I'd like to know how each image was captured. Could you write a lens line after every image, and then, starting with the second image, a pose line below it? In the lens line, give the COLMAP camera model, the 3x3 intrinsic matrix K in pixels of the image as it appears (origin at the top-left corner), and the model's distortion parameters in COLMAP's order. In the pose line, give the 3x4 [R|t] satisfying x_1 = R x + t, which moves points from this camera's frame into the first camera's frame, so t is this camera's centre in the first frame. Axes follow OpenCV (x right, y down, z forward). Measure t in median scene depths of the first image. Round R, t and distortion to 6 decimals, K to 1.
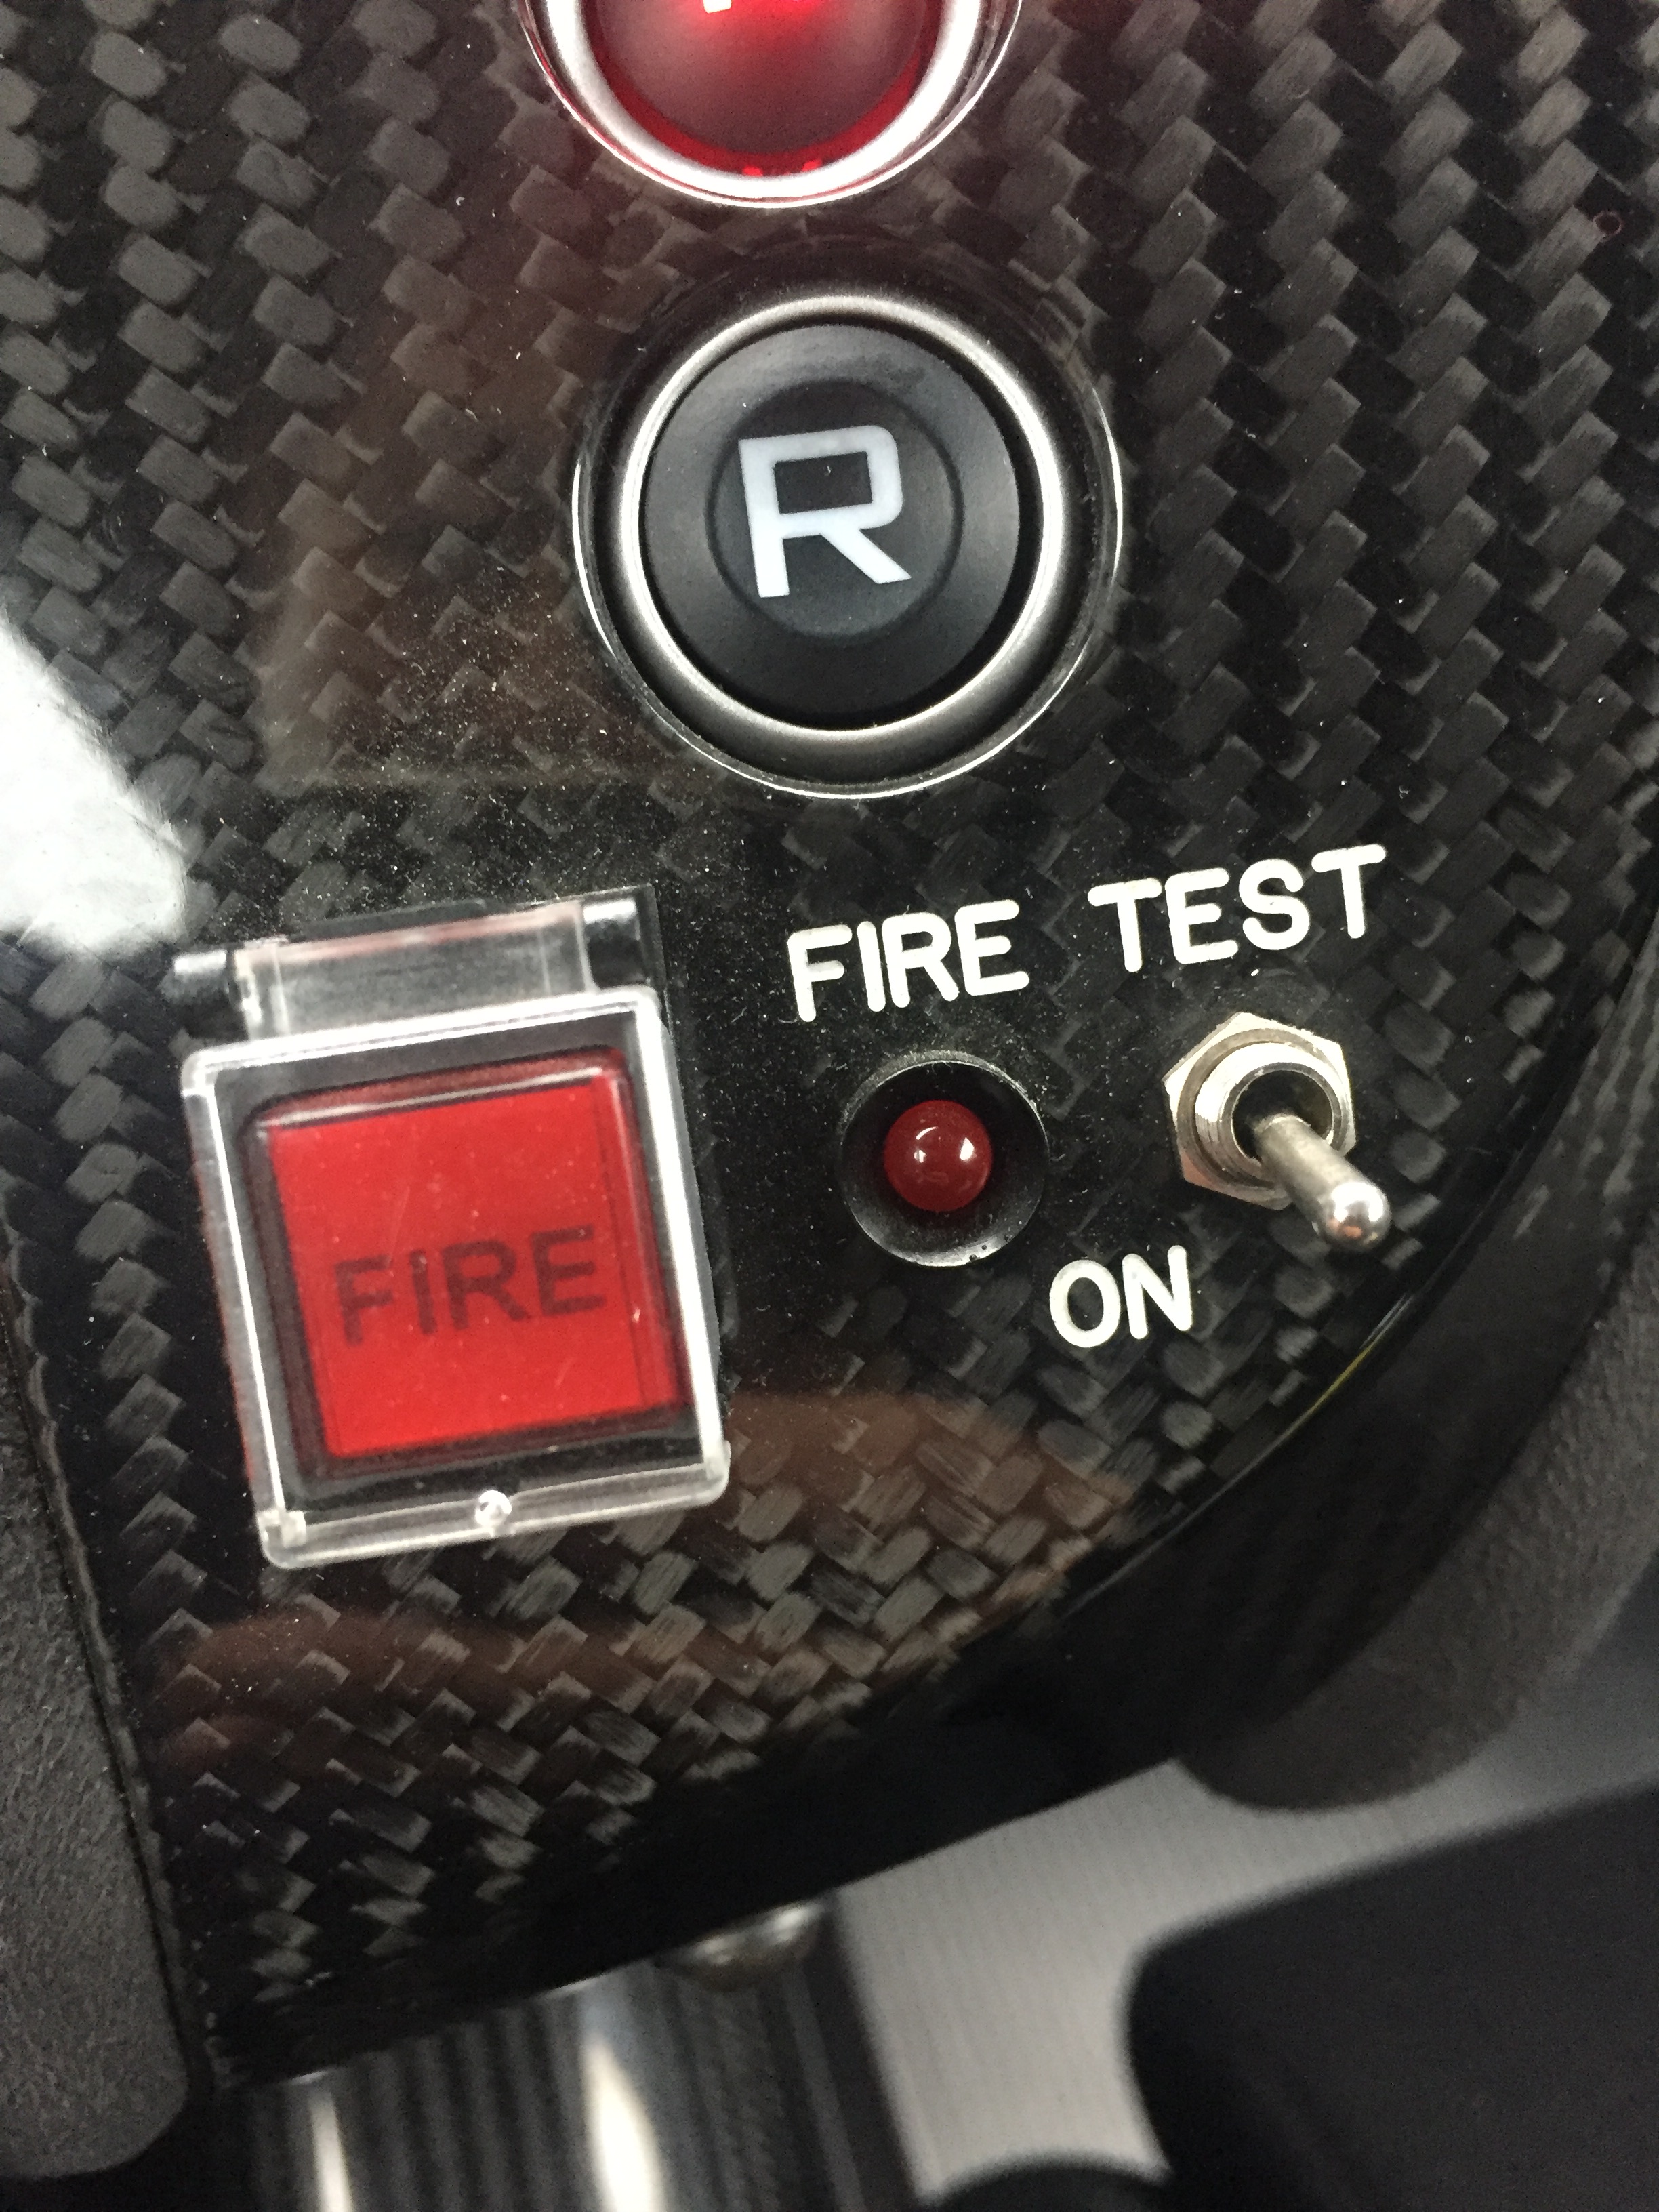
lens RADIAL K [[1886.0, 0, 829.5], [0, 1886.0, 1106.0], [0, 0, 1]] dist [0.096084, -0.148956]
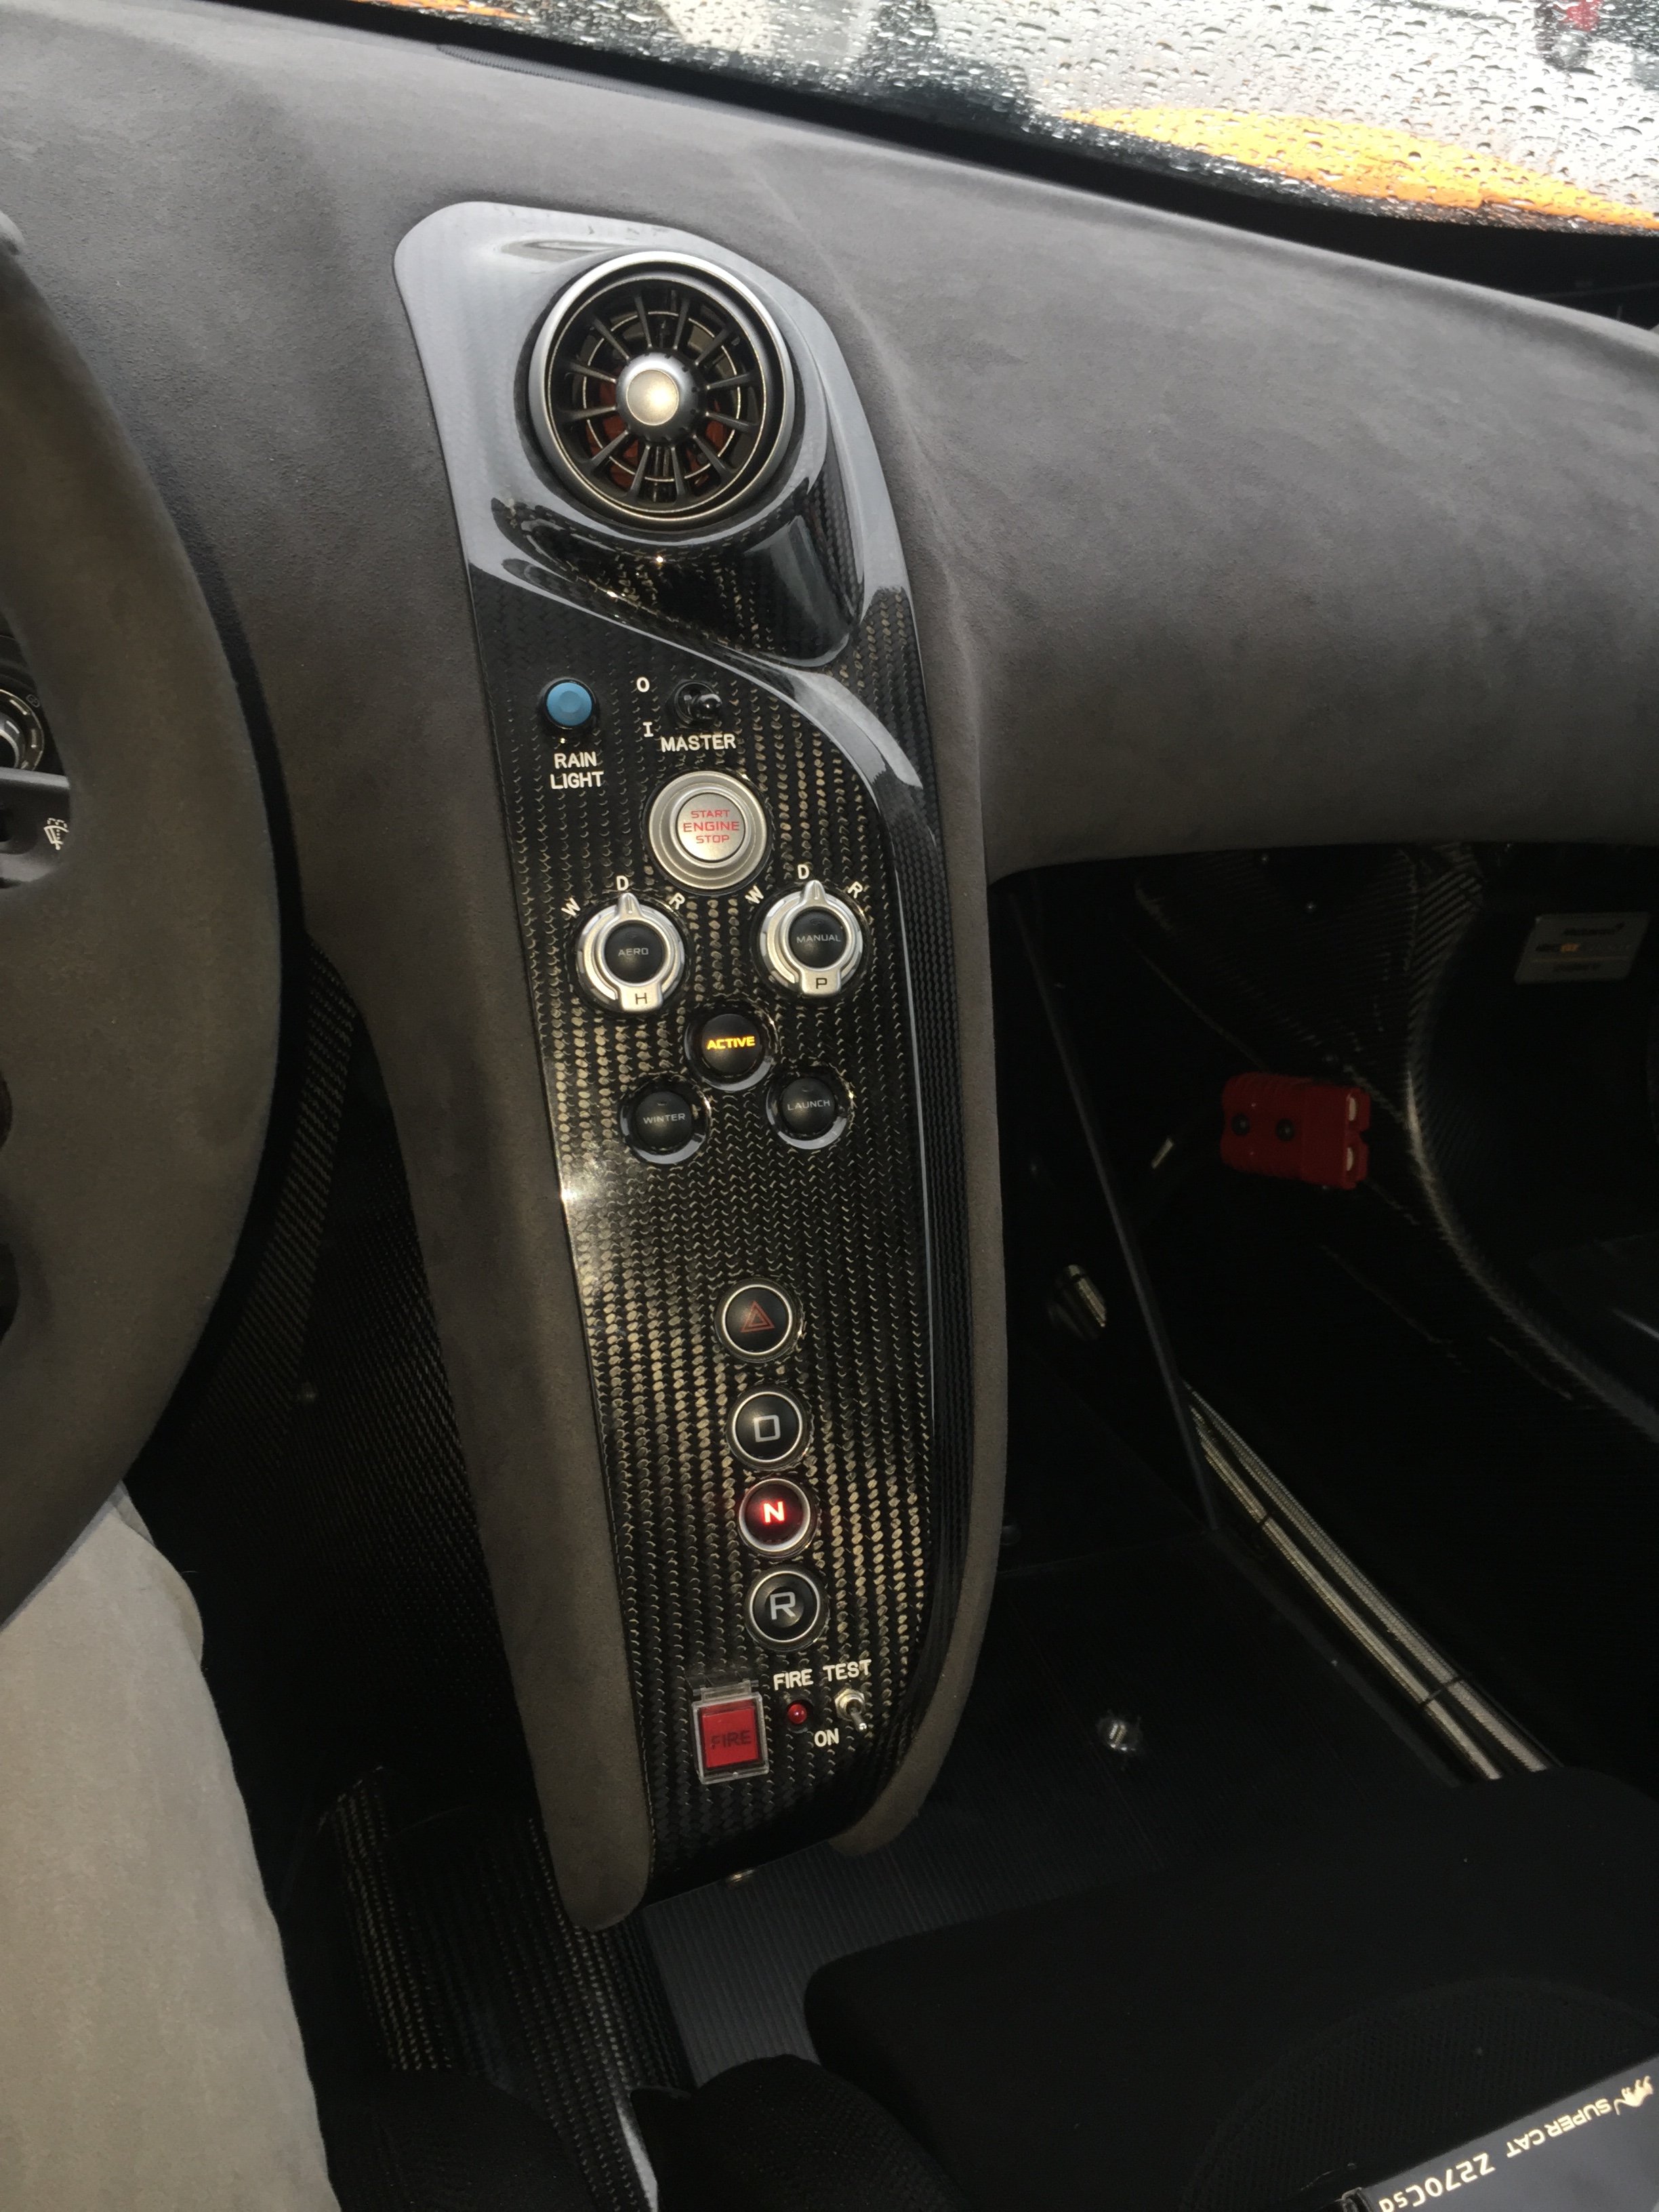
lens RADIAL K [[1886.0, 0, 829.5], [0, 1886.0, 1106.0], [0, 0, 1]] dist [0.096084, -0.148956]
pose [[0.982373, 0.050334, 0.180025, -1.041204], [-0.019772, 0.985642, -0.167689, -0.876712], [-0.185881, 0.161174, 0.969263, -5.251409]]
